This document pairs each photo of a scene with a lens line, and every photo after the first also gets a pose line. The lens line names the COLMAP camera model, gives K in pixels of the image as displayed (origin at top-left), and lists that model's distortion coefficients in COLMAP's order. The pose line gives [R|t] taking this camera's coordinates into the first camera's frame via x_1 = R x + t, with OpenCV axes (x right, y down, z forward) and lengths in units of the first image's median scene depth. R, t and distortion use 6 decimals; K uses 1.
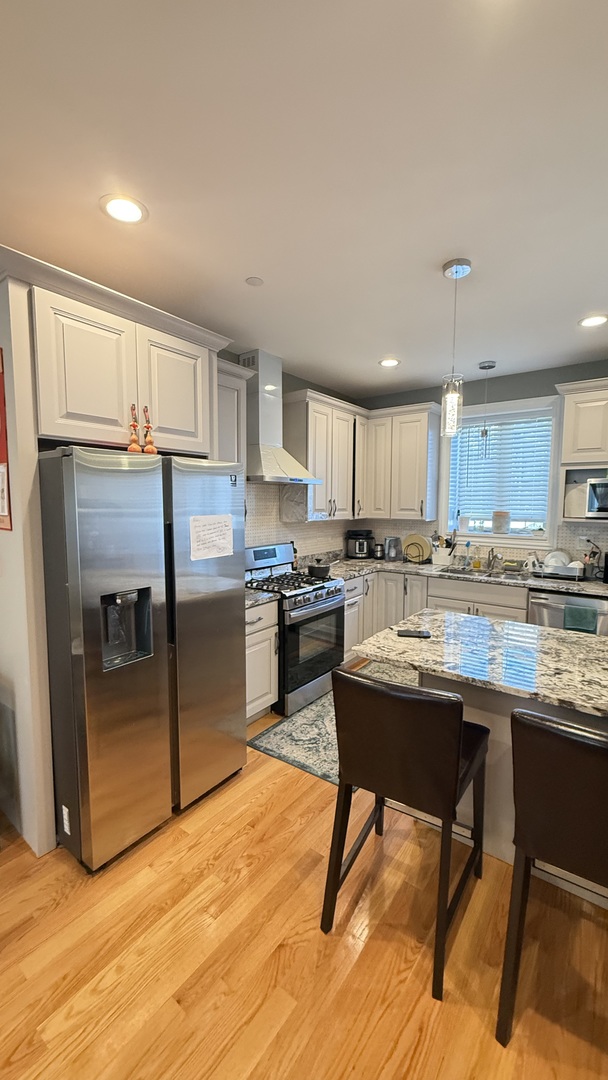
lens RADIAL K [[429.4, 0, 307.9], [0, 429.4, 539.3], [0, 0, 1]] dist [0.001580, -0.000158]
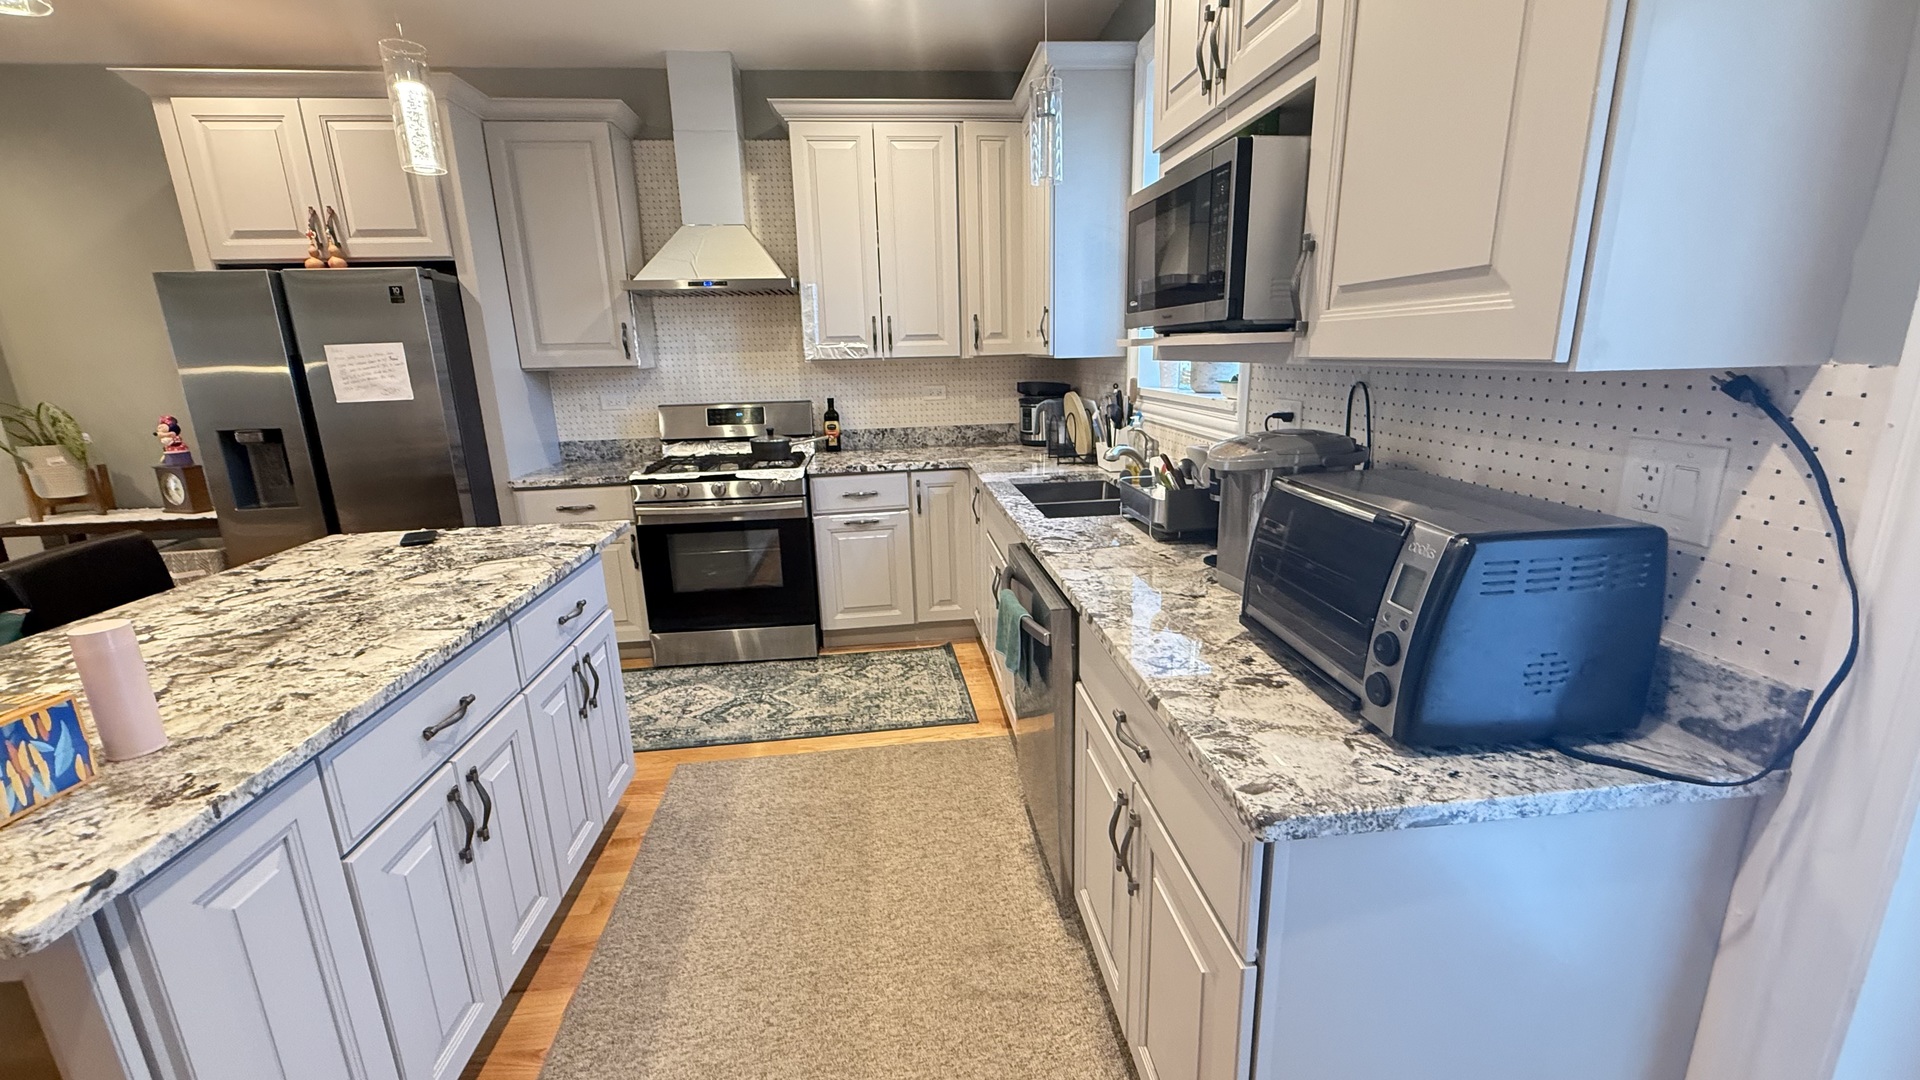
lens RADIAL K [[763.3, 0, 964.9], [0, 763.3, 542.6], [0, 0, 1]] dist [0.001580, -0.000158]
pose [[0.677729, 0.154609, -0.718874, 0.901651], [-0.036567, 0.983522, 0.177053, 0.006677], [0.734402, -0.093707, 0.672215, 0.497843]]
